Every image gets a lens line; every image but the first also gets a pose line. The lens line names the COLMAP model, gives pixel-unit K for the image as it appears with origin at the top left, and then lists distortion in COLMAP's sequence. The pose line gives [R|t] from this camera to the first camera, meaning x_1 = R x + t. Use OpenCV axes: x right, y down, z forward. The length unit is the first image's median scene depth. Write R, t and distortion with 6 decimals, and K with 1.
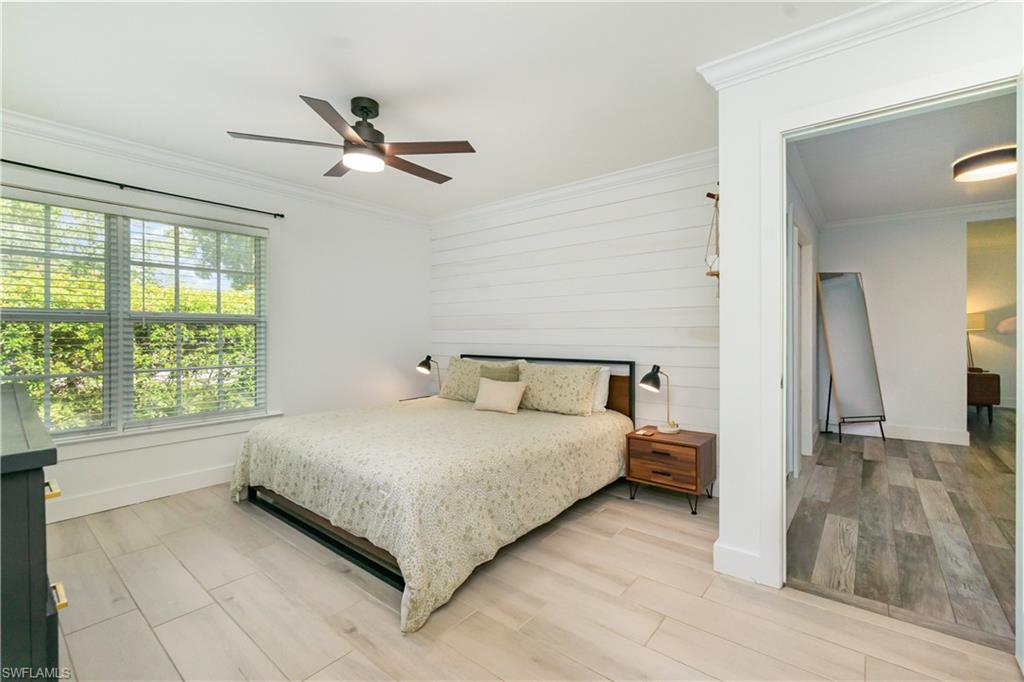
lens RADIAL K [[436.1, 0, 518.7], [0, 436.1, 335.6], [0, 0, 1]] dist [-0.004910, 0.002404]
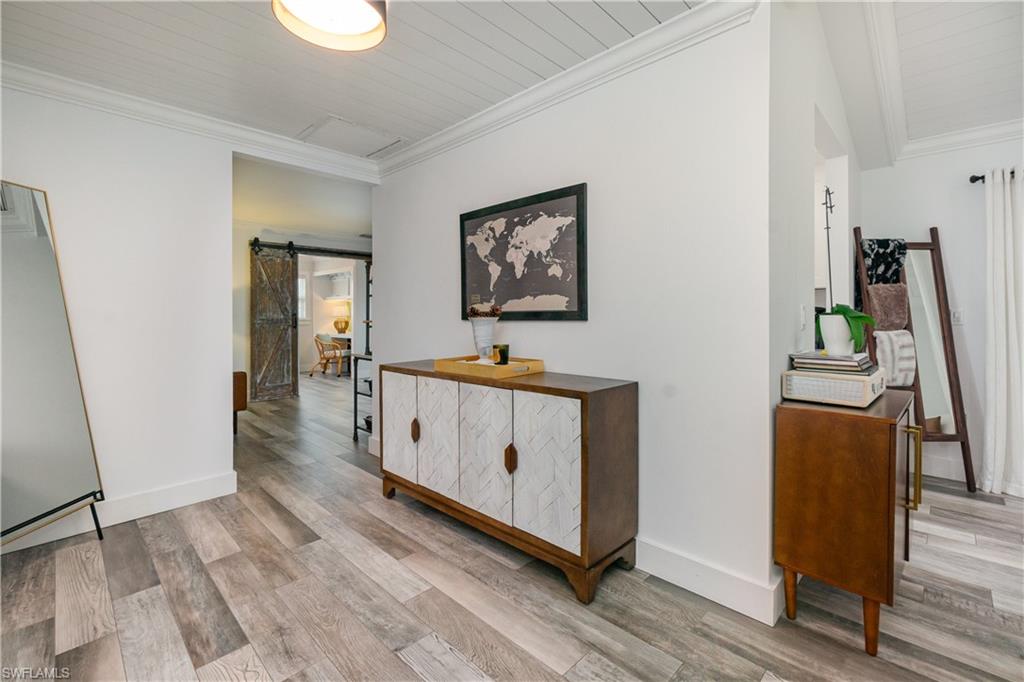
lens RADIAL K [[436.1, 0, 516.2], [0, 436.1, 312.2], [0, 0, 1]] dist [-0.004910, 0.002404]
pose [[0.072387, 0.011289, 0.997313, 0.403479], [0.005079, 0.999919, -0.011687, -0.009424], [-0.997364, 0.005912, 0.072324, 0.524885]]
